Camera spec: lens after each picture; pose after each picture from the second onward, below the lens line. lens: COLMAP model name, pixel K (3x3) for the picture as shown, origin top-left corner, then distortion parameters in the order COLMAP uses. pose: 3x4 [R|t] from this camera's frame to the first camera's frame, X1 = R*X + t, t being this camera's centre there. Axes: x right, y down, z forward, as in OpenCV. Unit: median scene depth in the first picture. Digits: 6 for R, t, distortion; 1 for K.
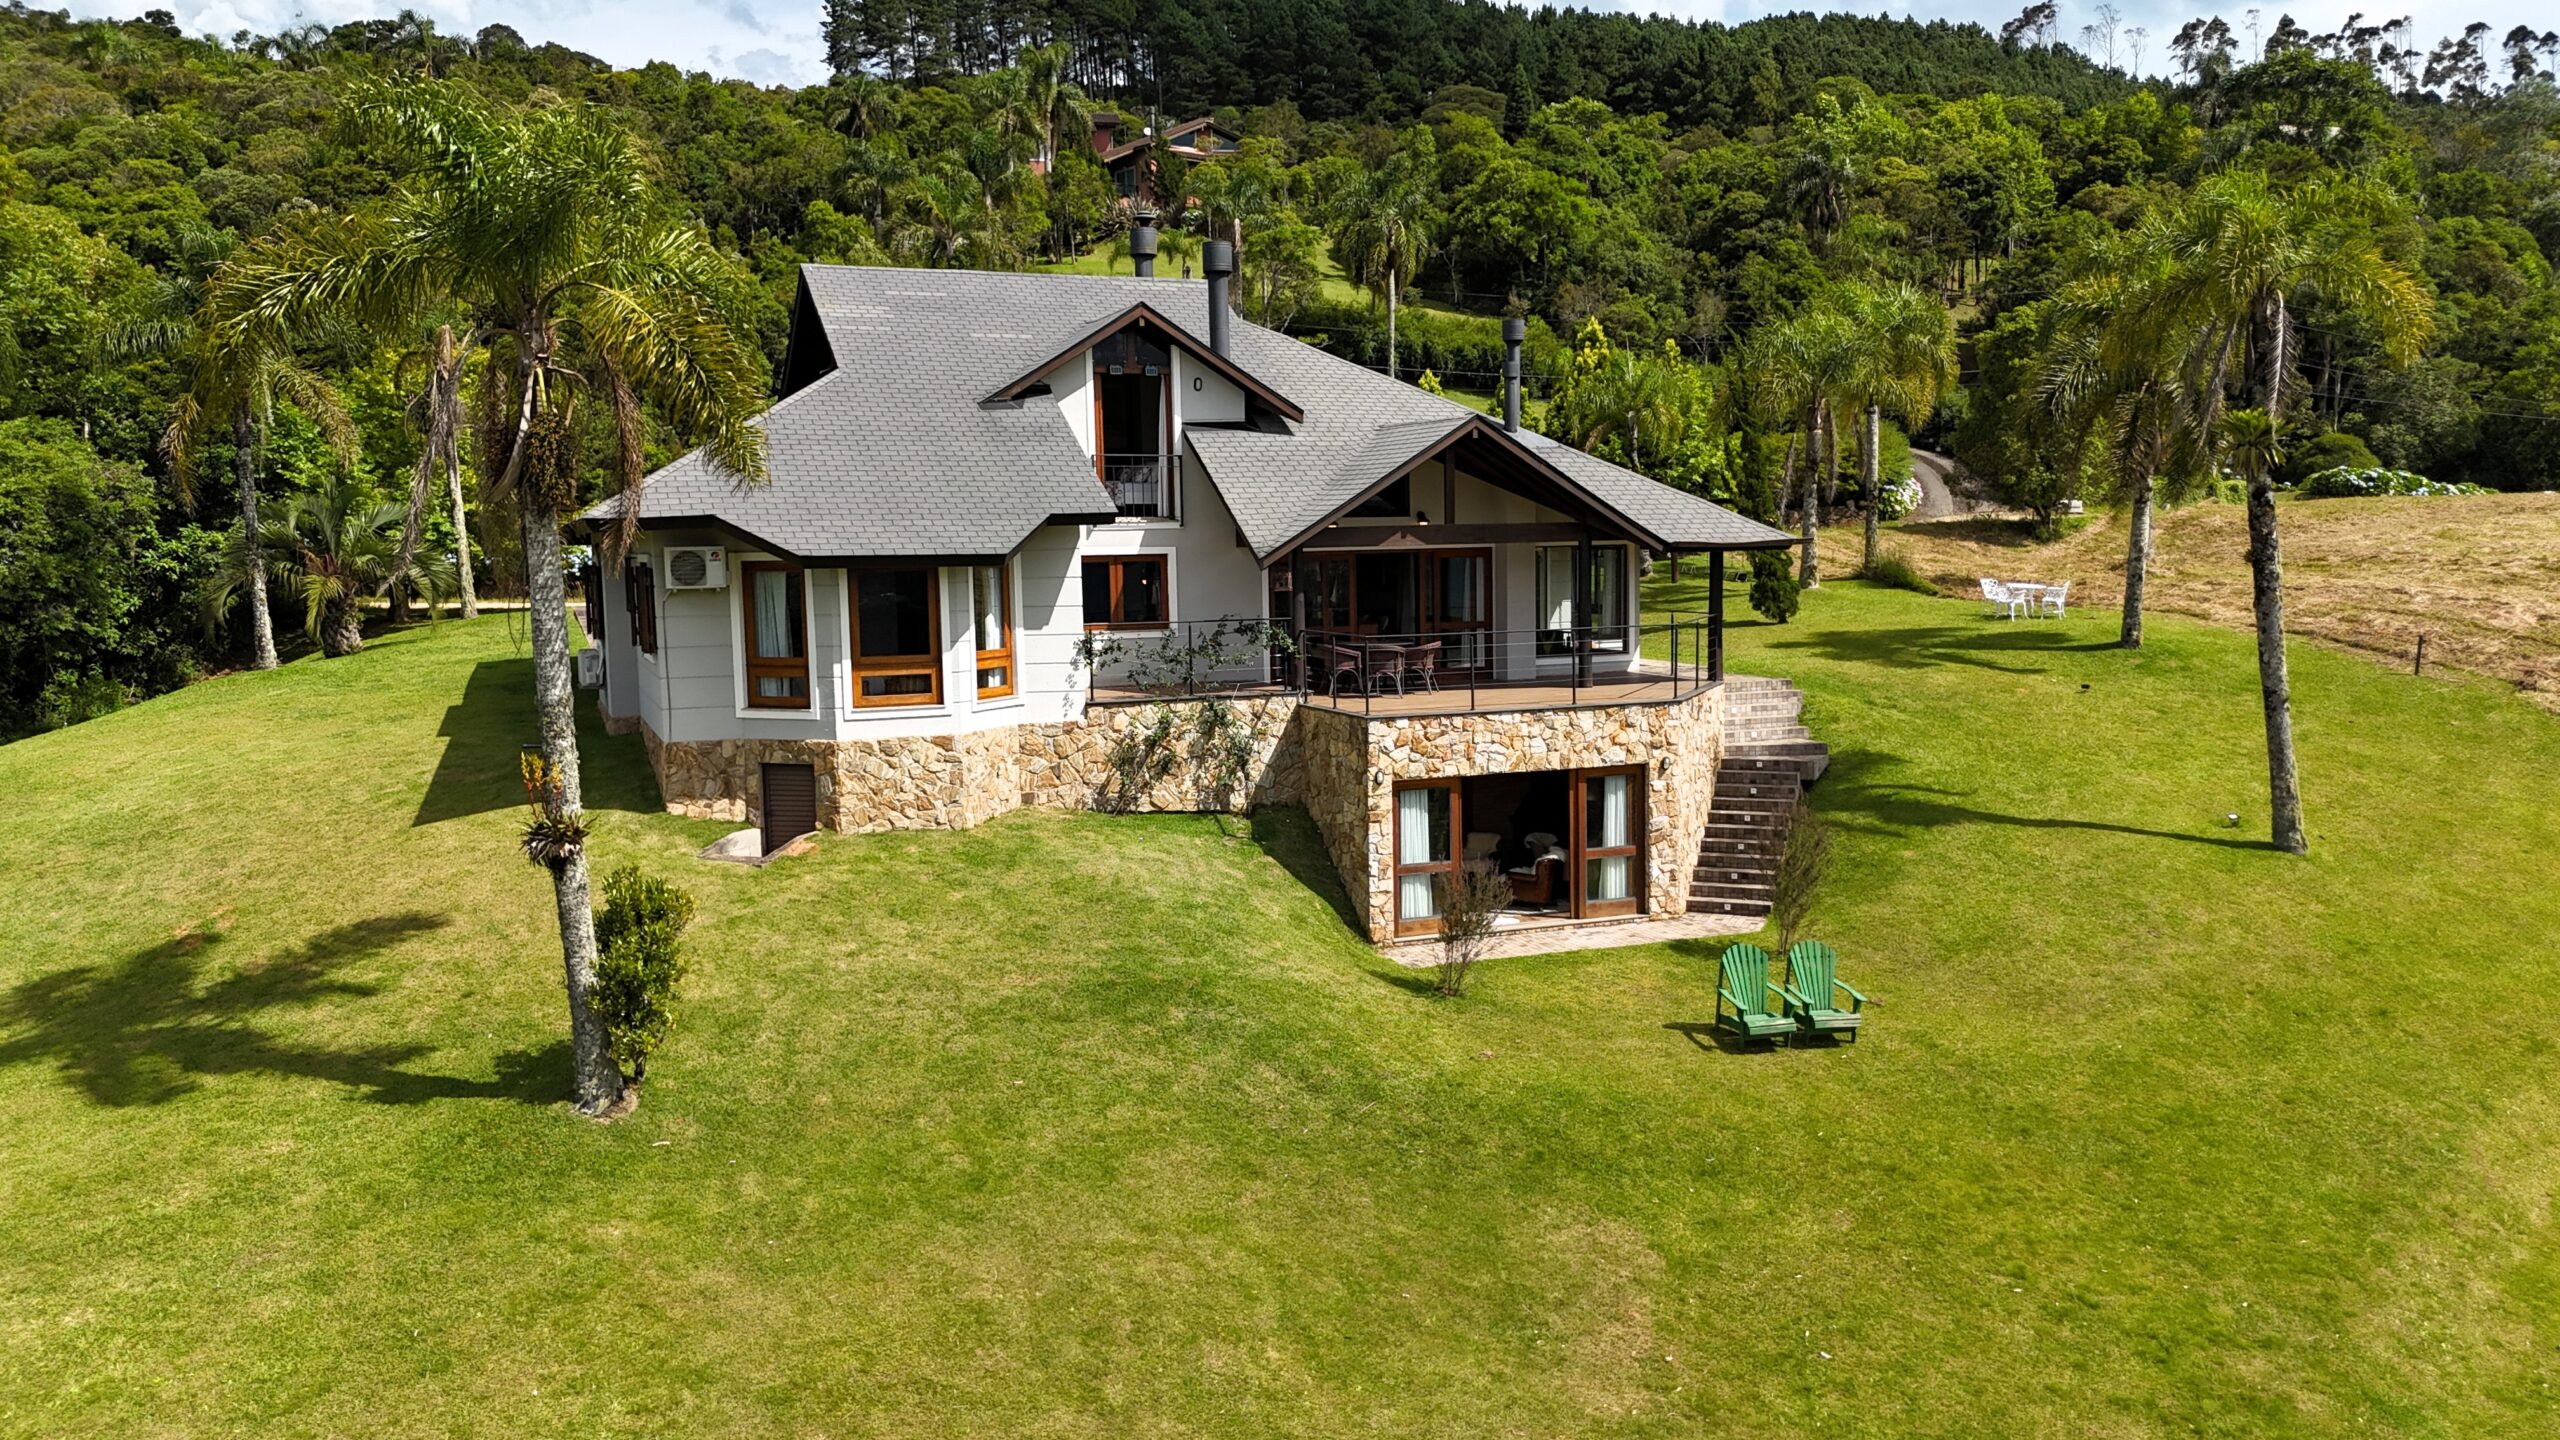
lens RADIAL K [[1884.7, 0, 1291.1], [0, 1884.7, 730.0], [0, 0, 1]] dist [0.071296, -0.065883]
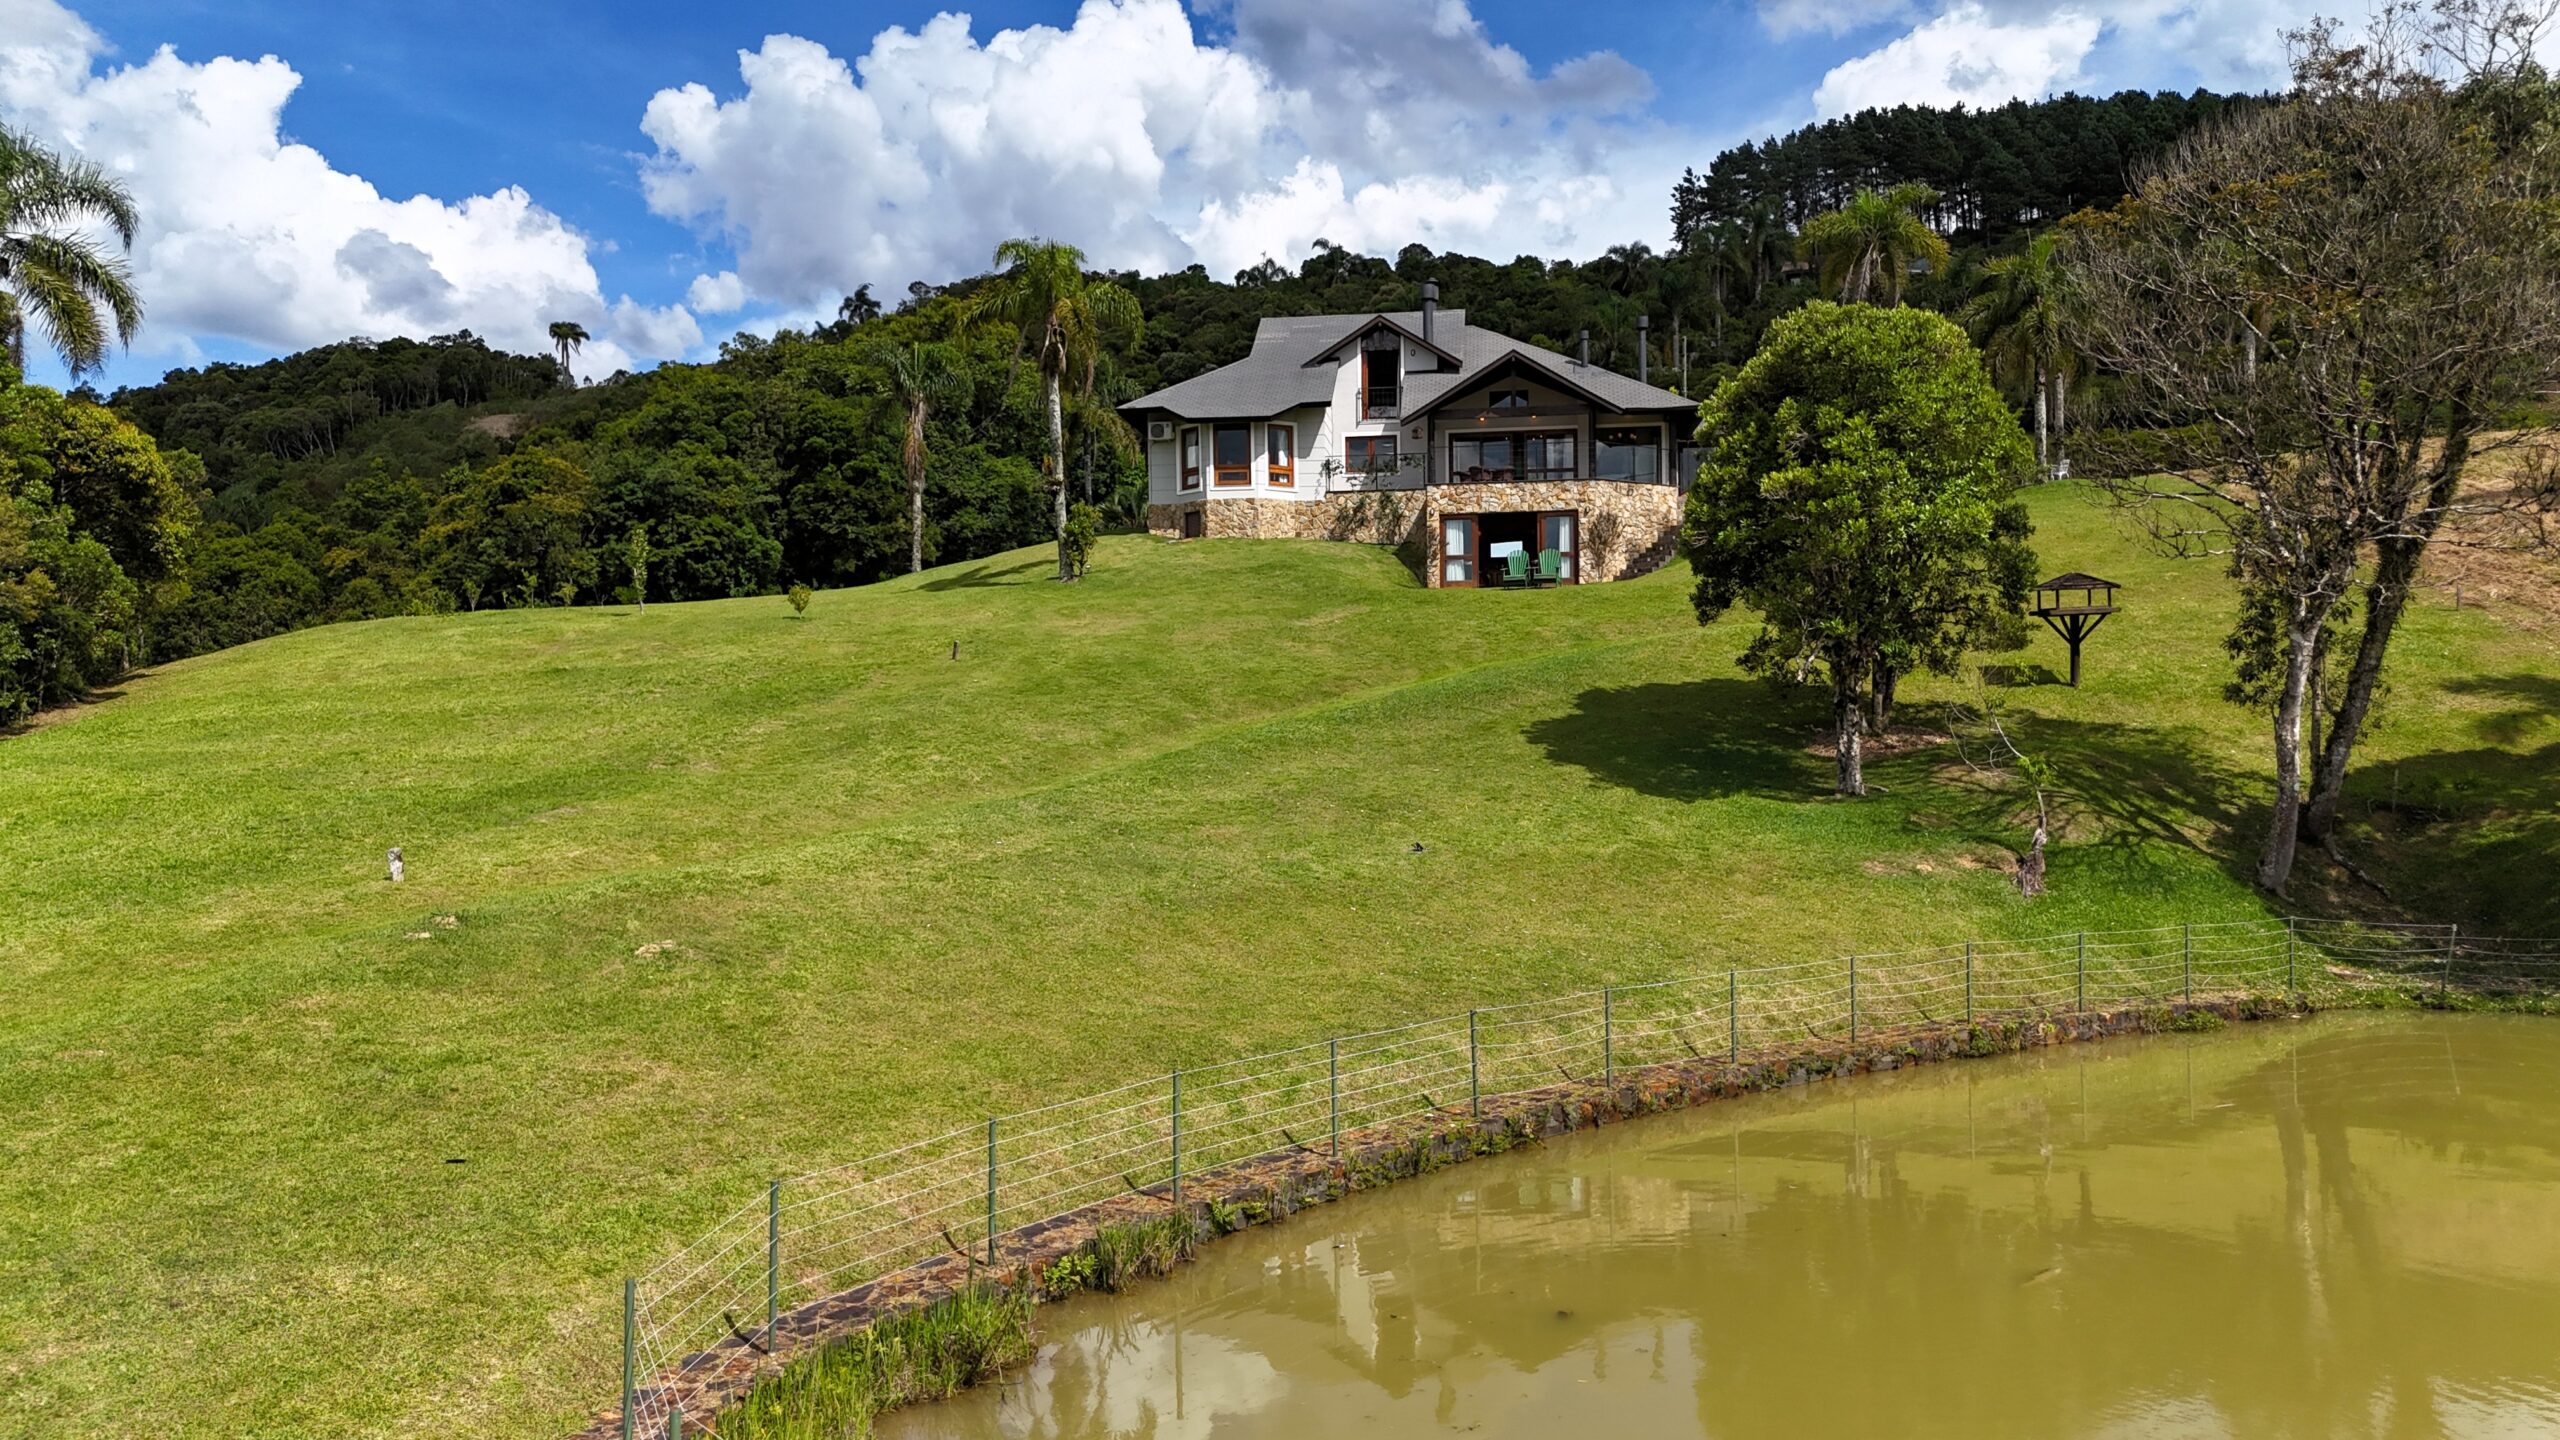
lens RADIAL K [[1878.5, 0, 1279.1], [0, 1878.5, 746.9], [0, 0, 1]] dist [0.104586, -0.134932]
pose [[0.873829, 0.011355, -0.486101, 0.932004], [-0.050994, 0.996354, -0.068395, 0.443541], [0.483552, 0.084554, 0.871222, -0.936739]]
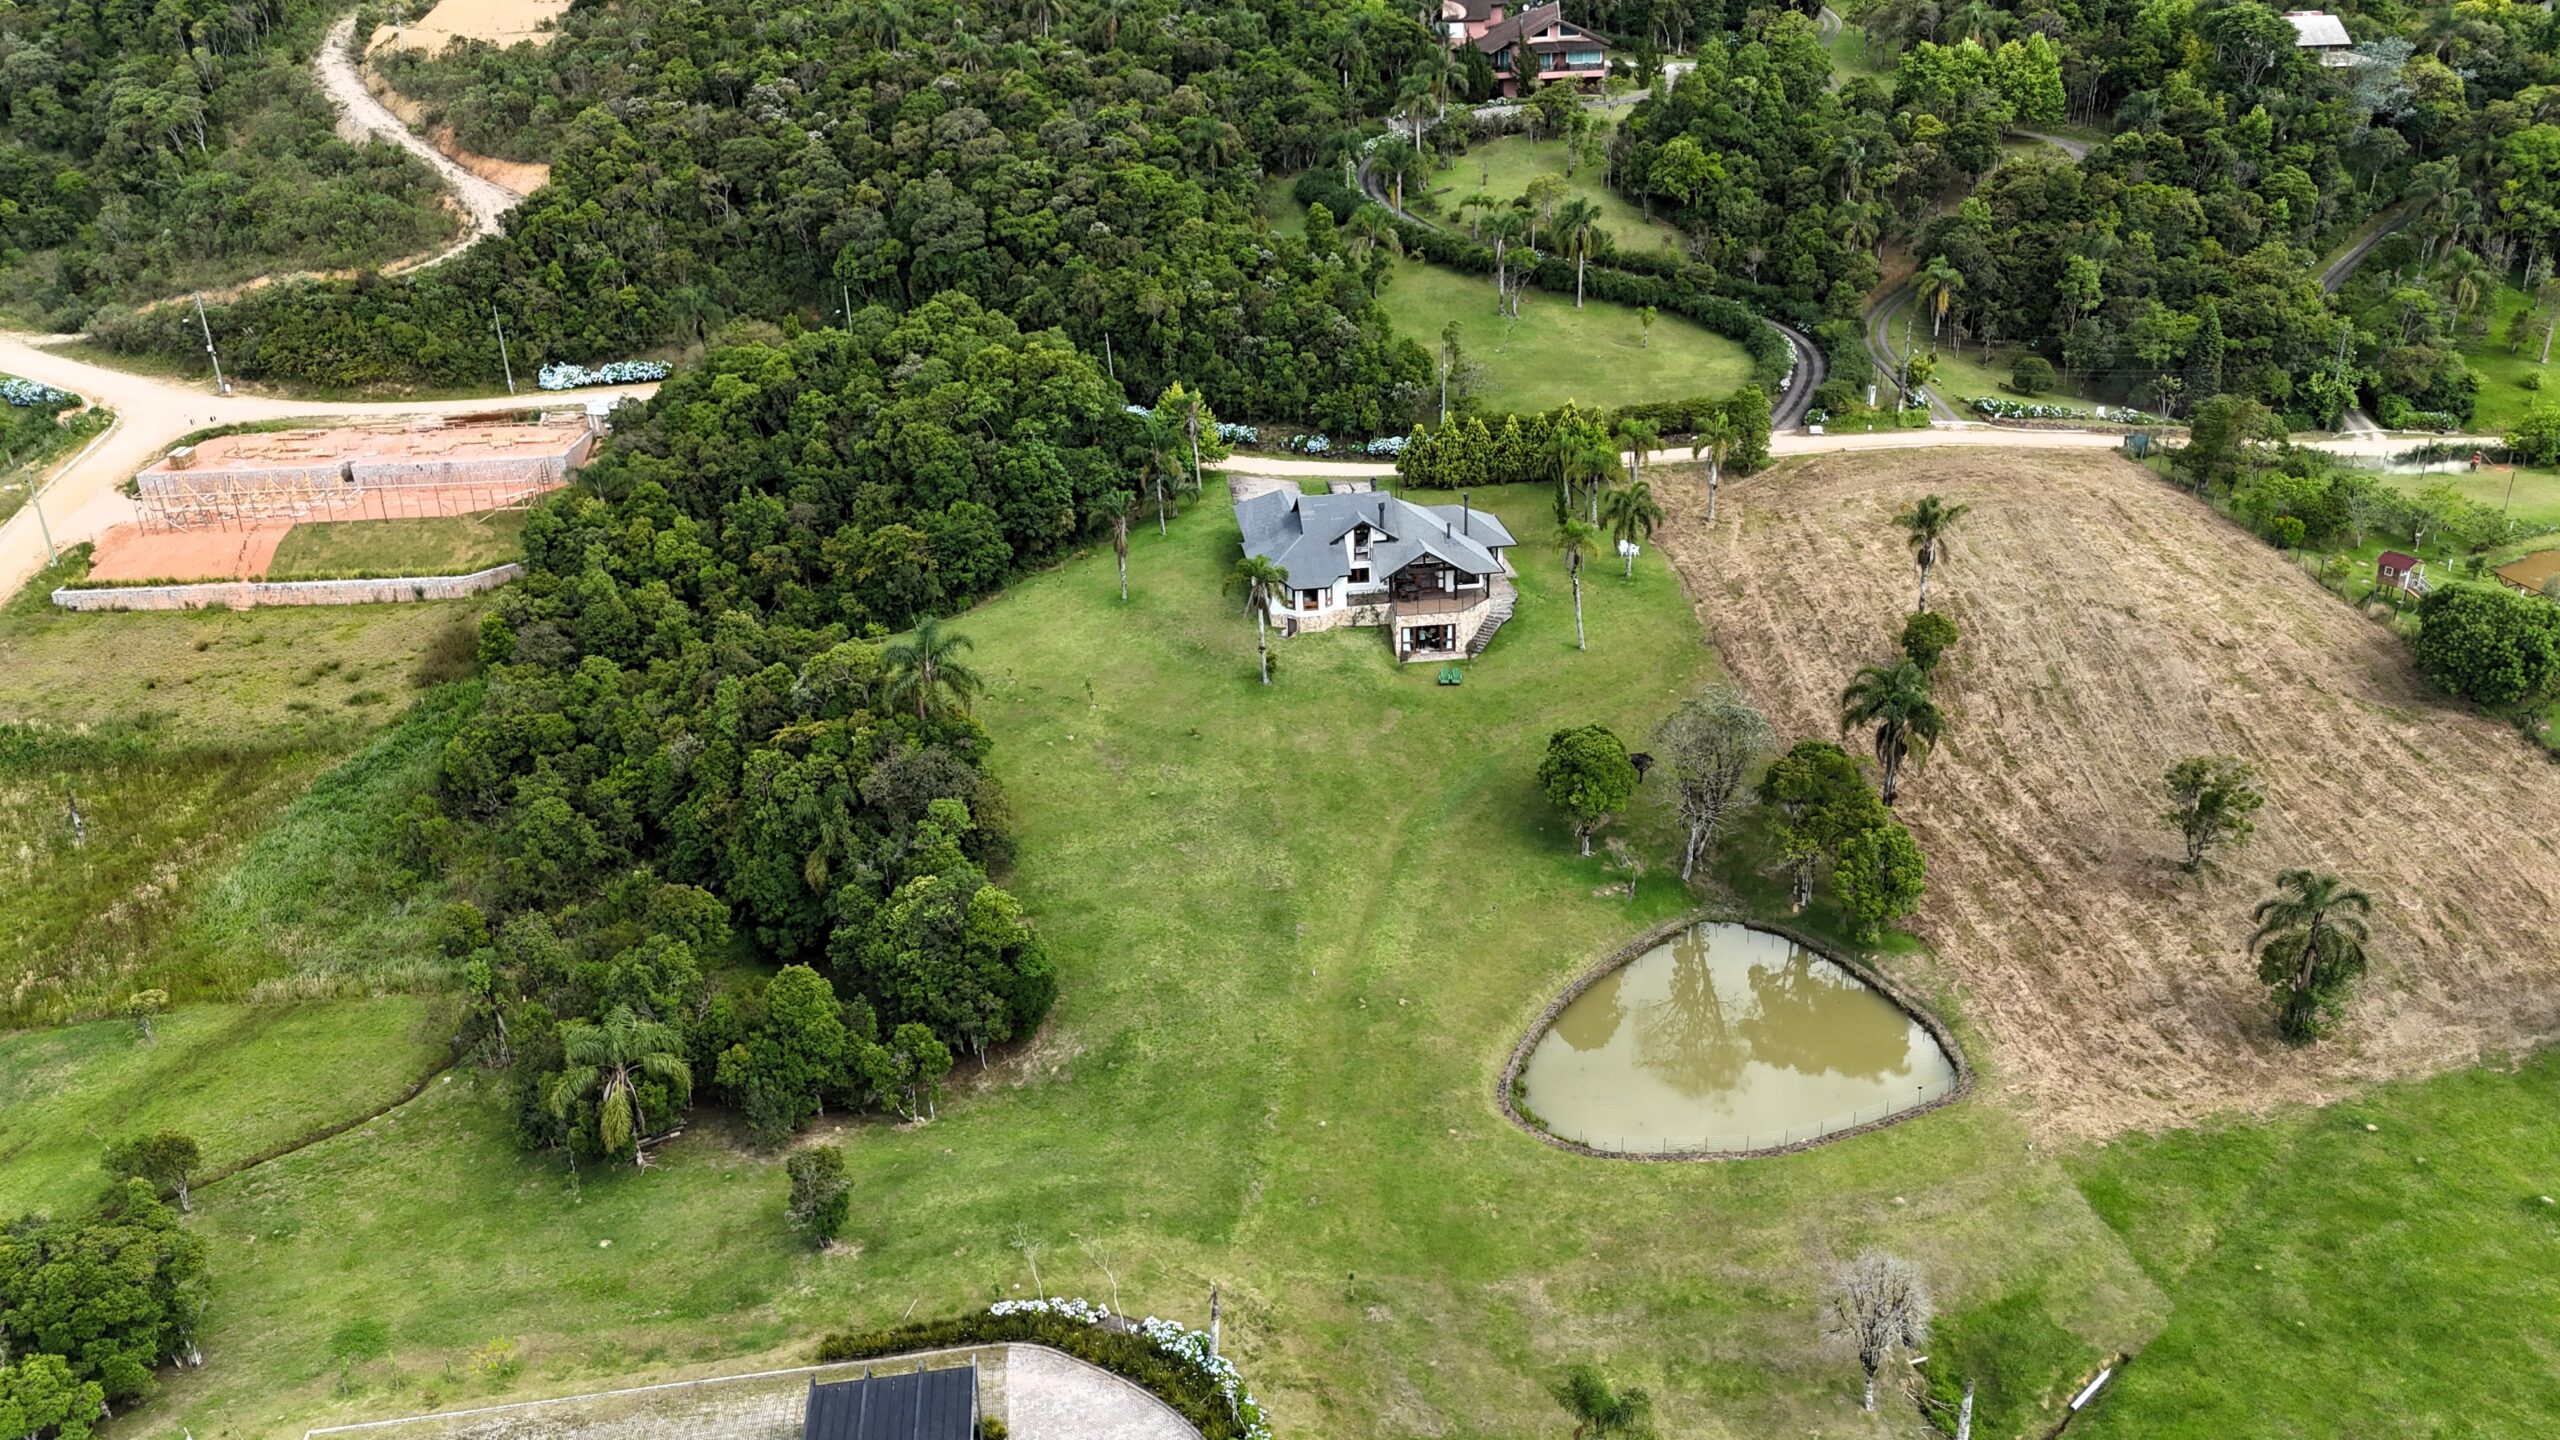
lens RADIAL K [[1884.7, 0, 1291.1], [0, 1884.7, 730.0], [0, 0, 1]] dist [0.071296, -0.065883]
pose [[0.963875, 0.090141, -0.250639, 1.098783], [-0.010534, 0.953159, 0.302286, -1.283907], [0.266148, -0.288726, 0.919675, -4.007650]]
